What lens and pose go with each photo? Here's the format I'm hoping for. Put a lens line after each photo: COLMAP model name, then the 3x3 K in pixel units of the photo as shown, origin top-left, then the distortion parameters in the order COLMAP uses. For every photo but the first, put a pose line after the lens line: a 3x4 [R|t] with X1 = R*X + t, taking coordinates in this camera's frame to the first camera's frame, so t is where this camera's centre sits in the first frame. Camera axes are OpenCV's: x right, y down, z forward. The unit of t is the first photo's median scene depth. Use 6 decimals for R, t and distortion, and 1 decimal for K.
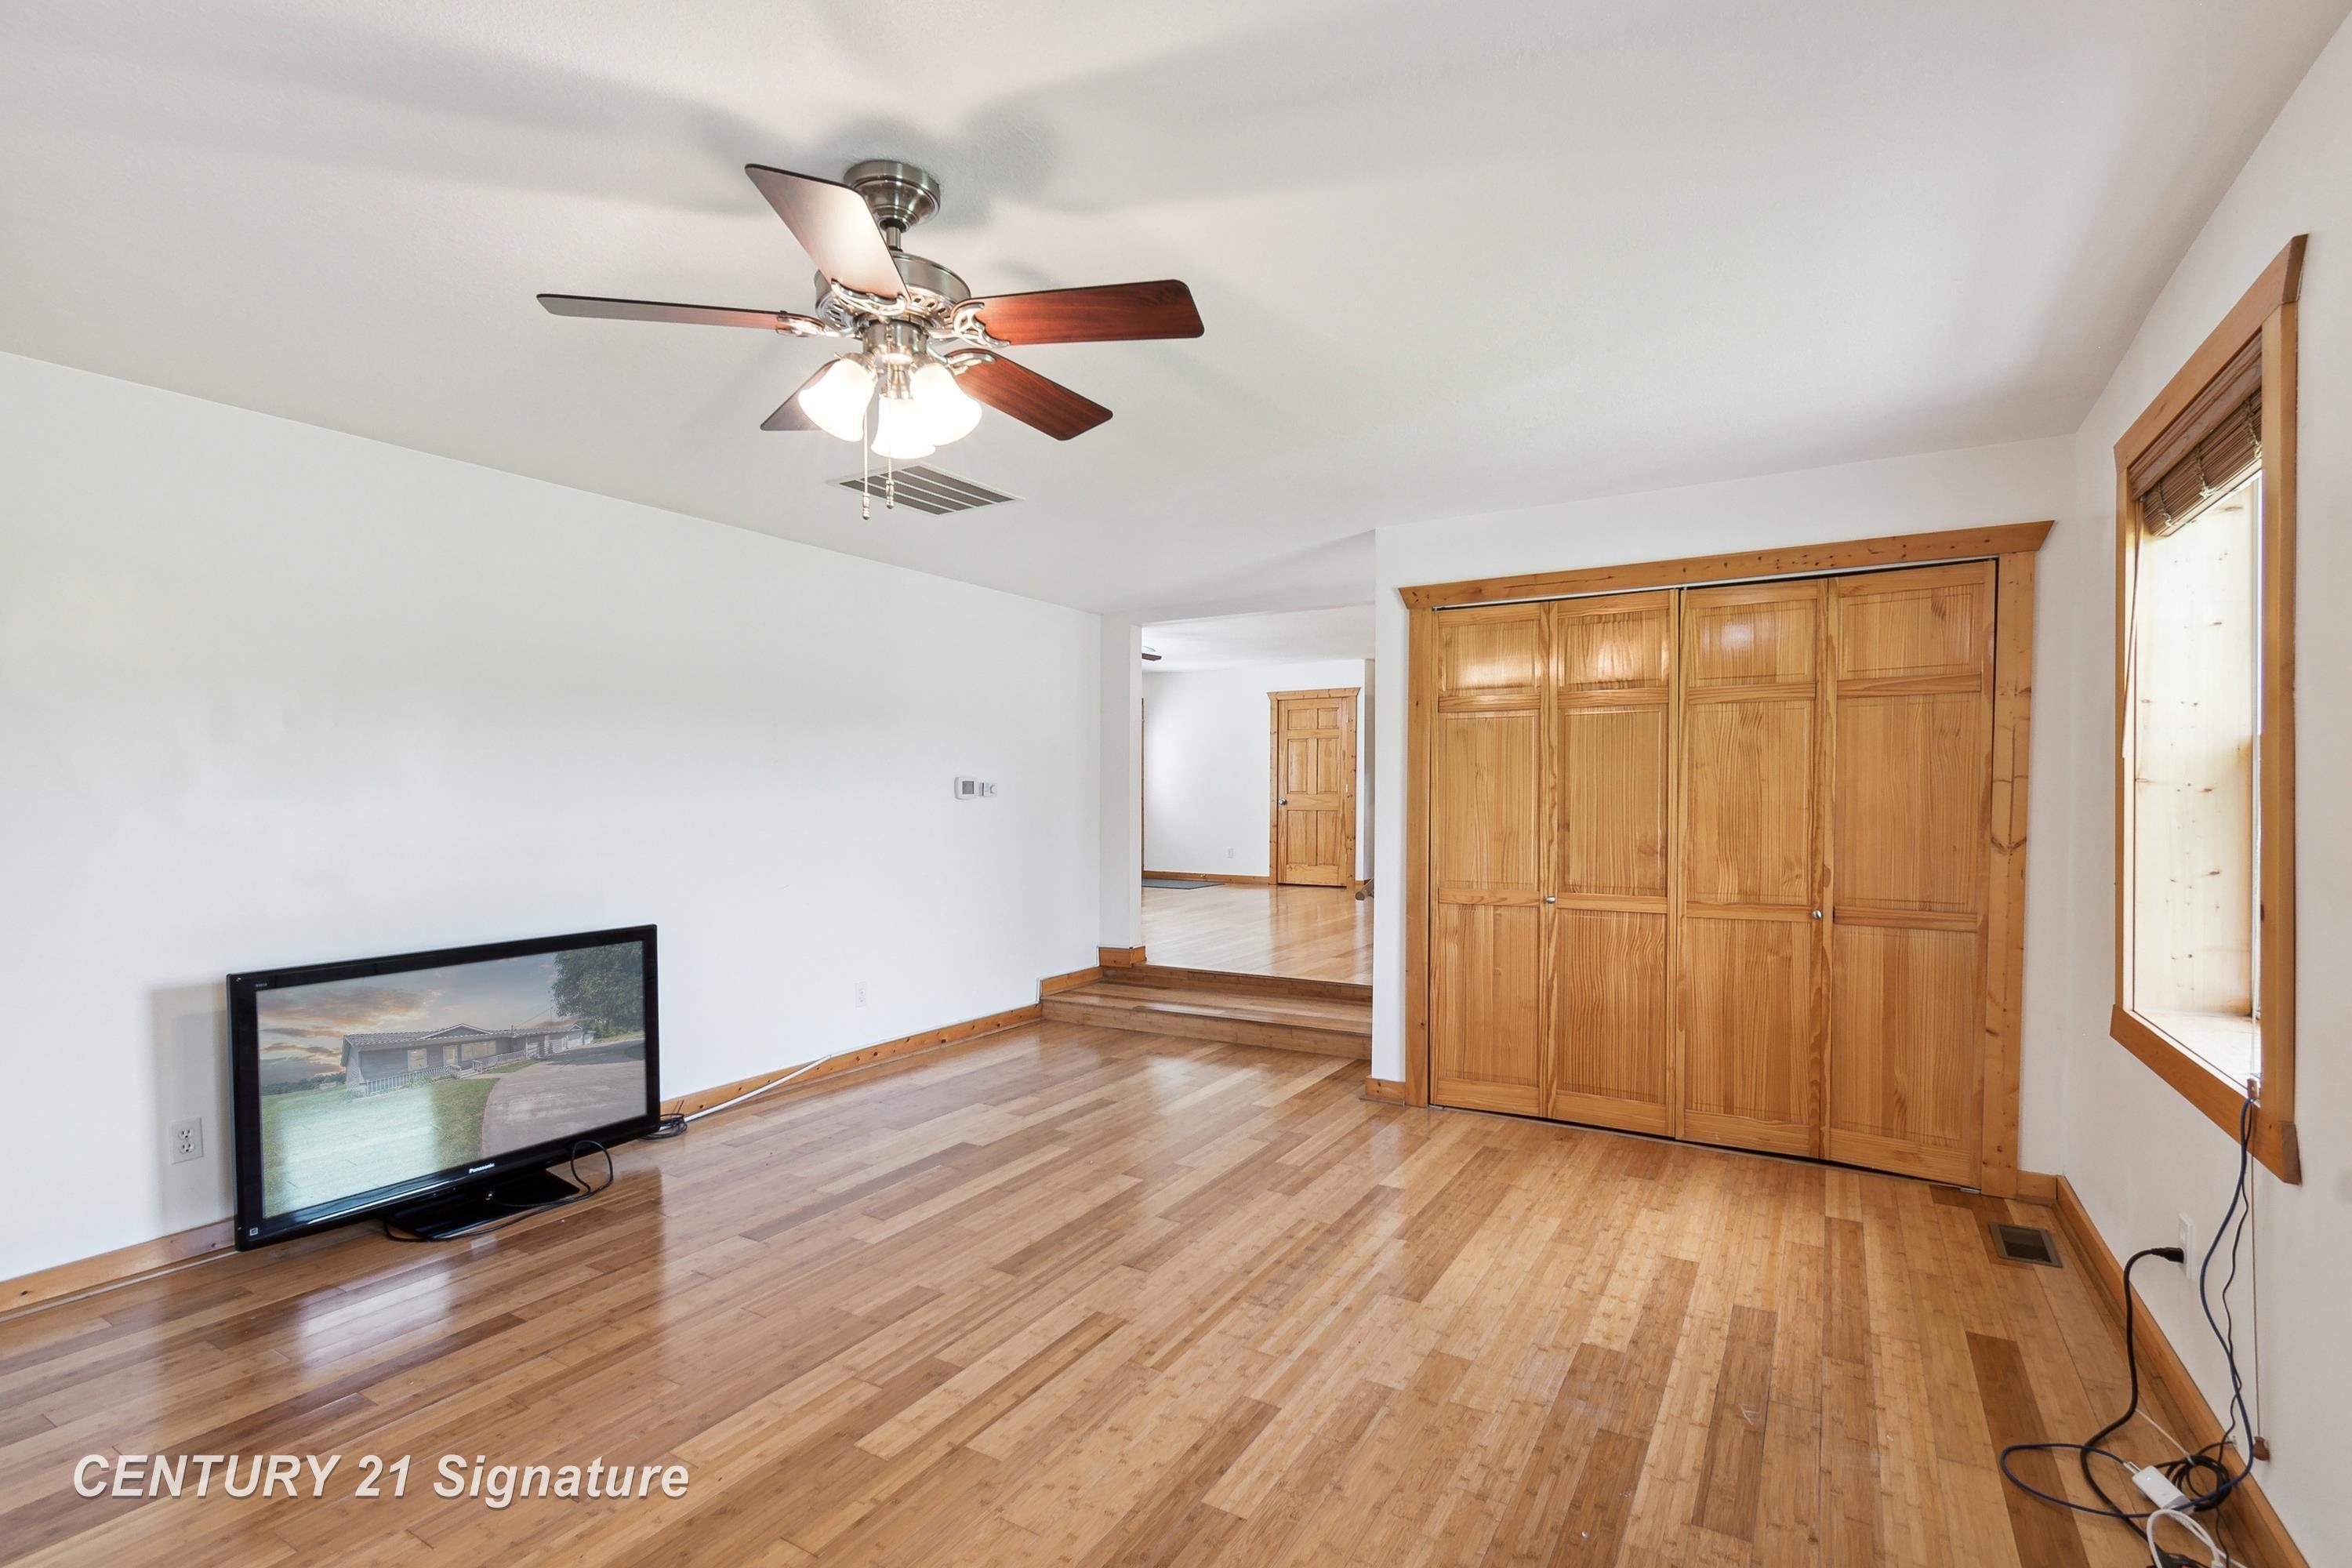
lens RADIAL K [[1044.3, 0, 1175.0], [0, 1044.3, 797.5], [0, 0, 1]] dist [0.002785, -0.000481]
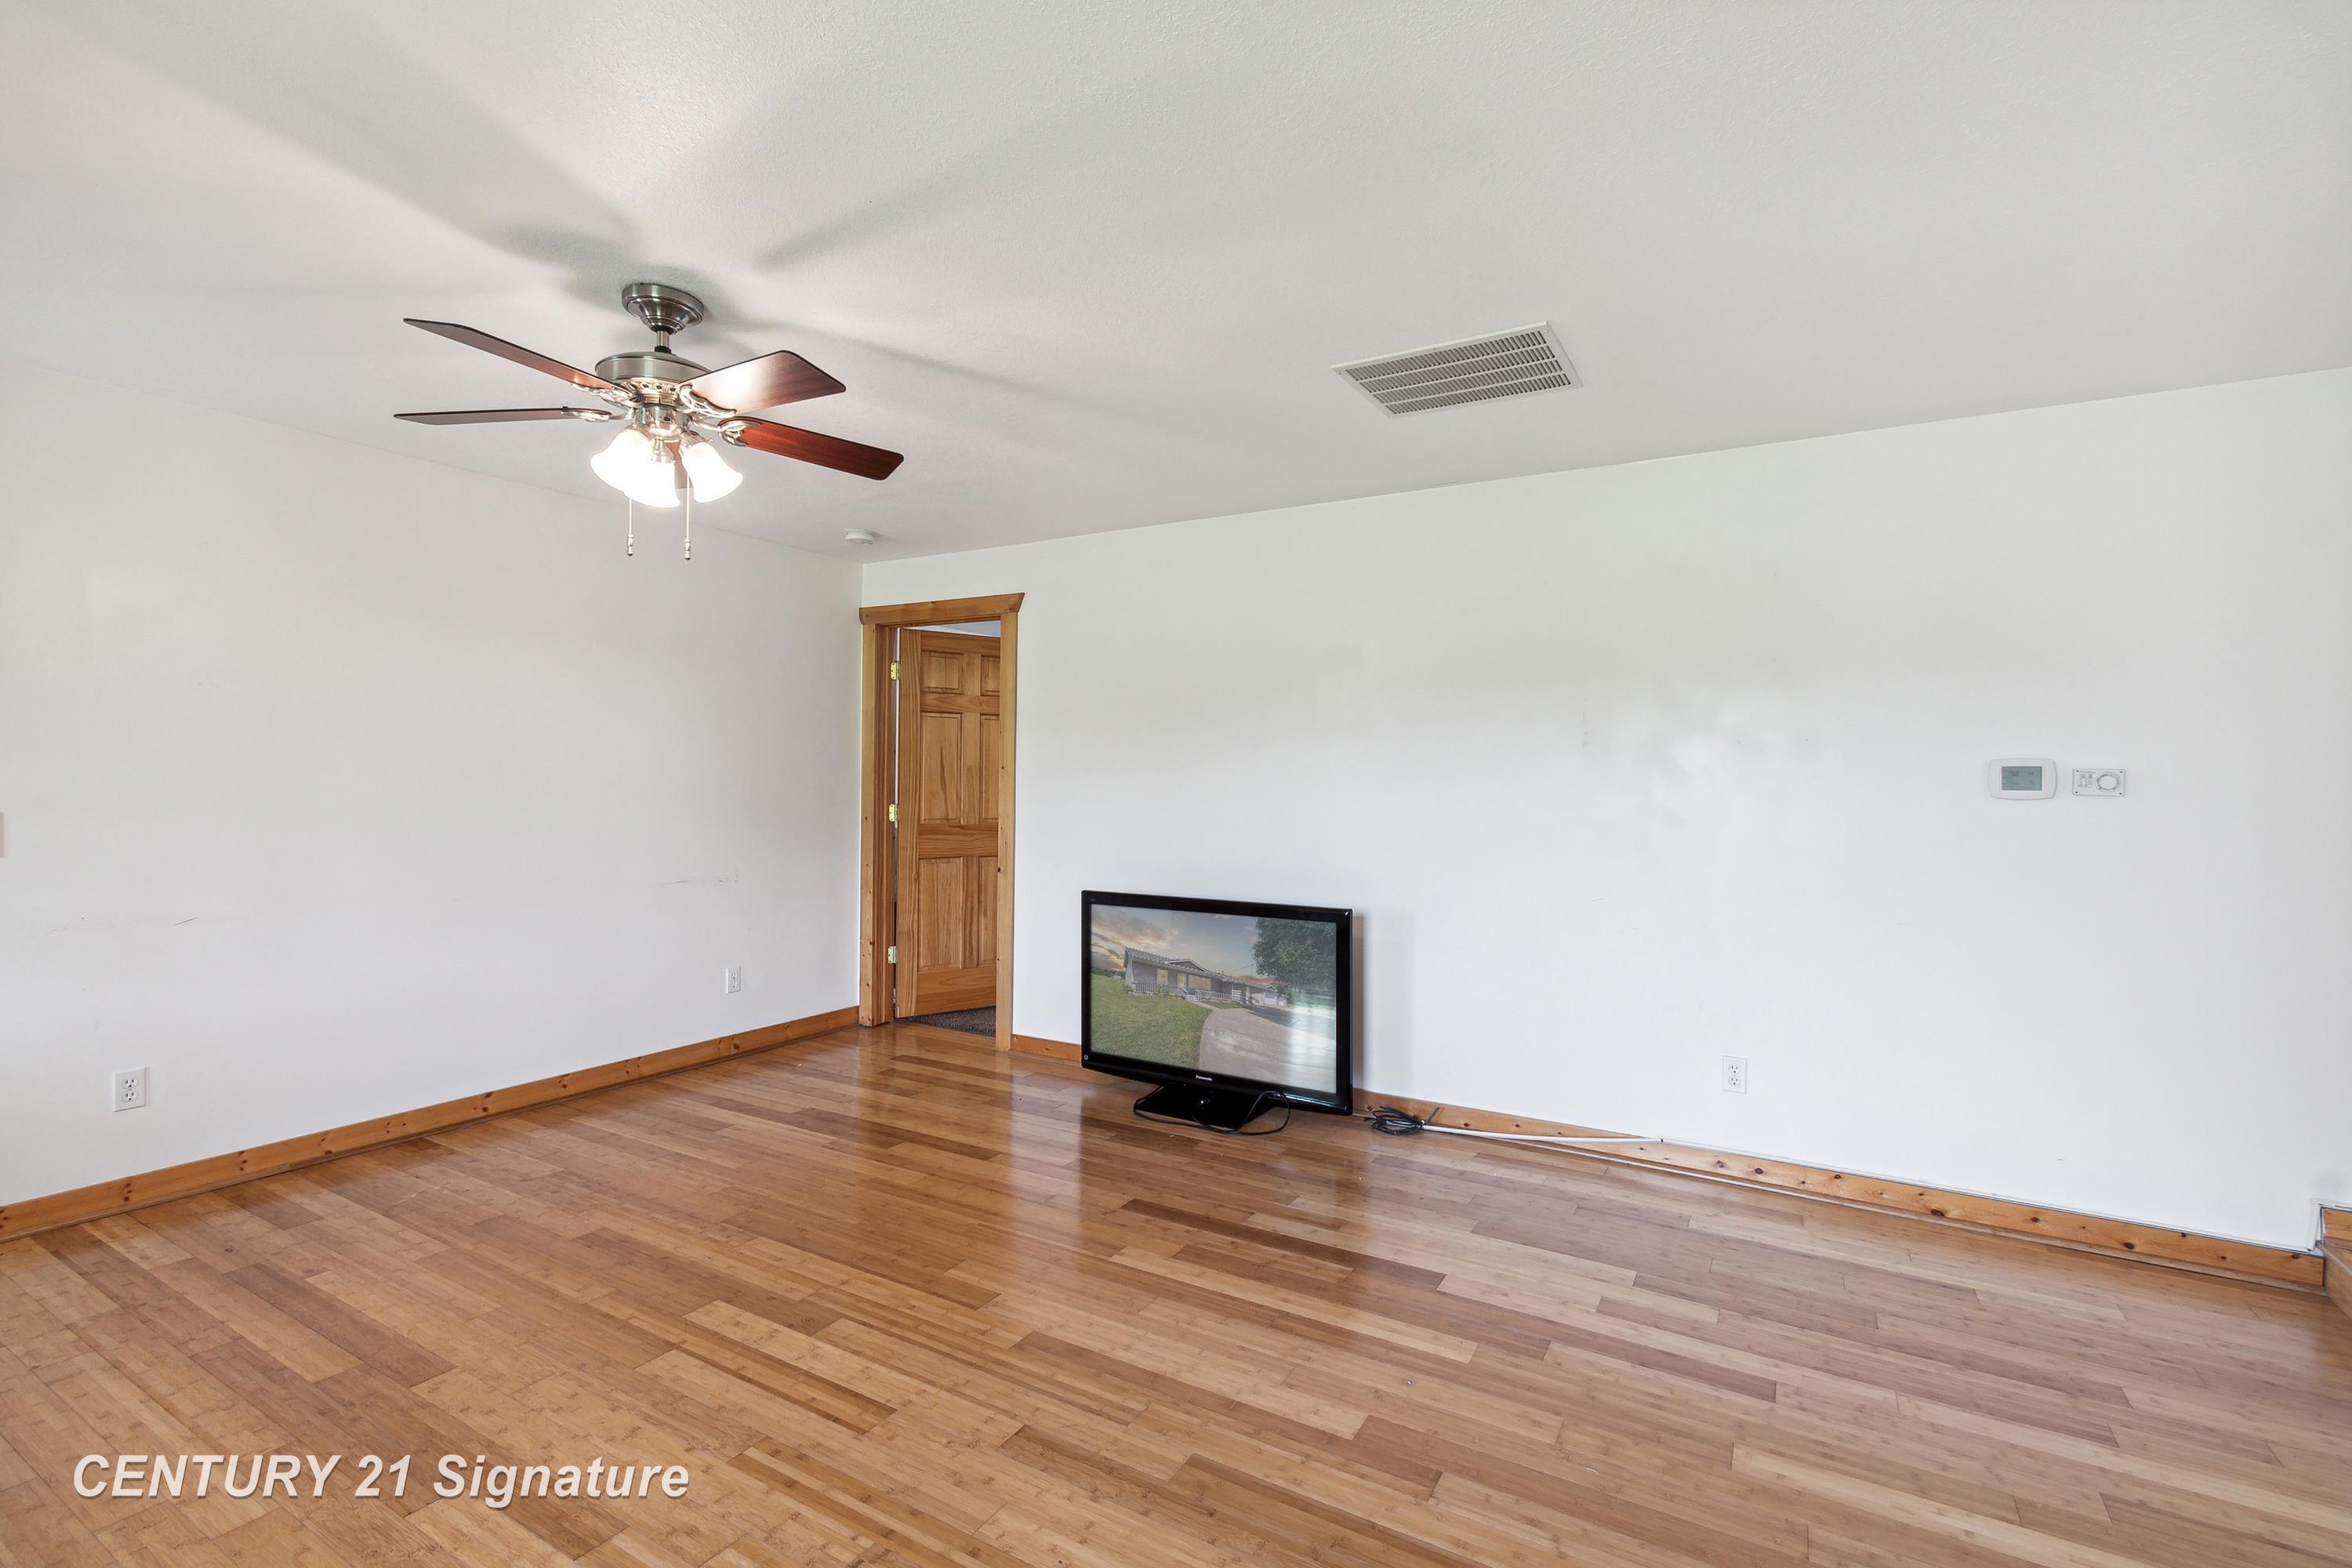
lens RADIAL K [[1044.3, 0, 1174.1], [0, 1044.3, 766.2], [0, 0, 1]] dist [0.002785, -0.000481]
pose [[0.027391, -0.008556, -0.999588, 0.602209], [-0.013665, 0.999867, -0.008932, -0.007789], [0.999531, 0.013904, 0.027271, 0.945119]]
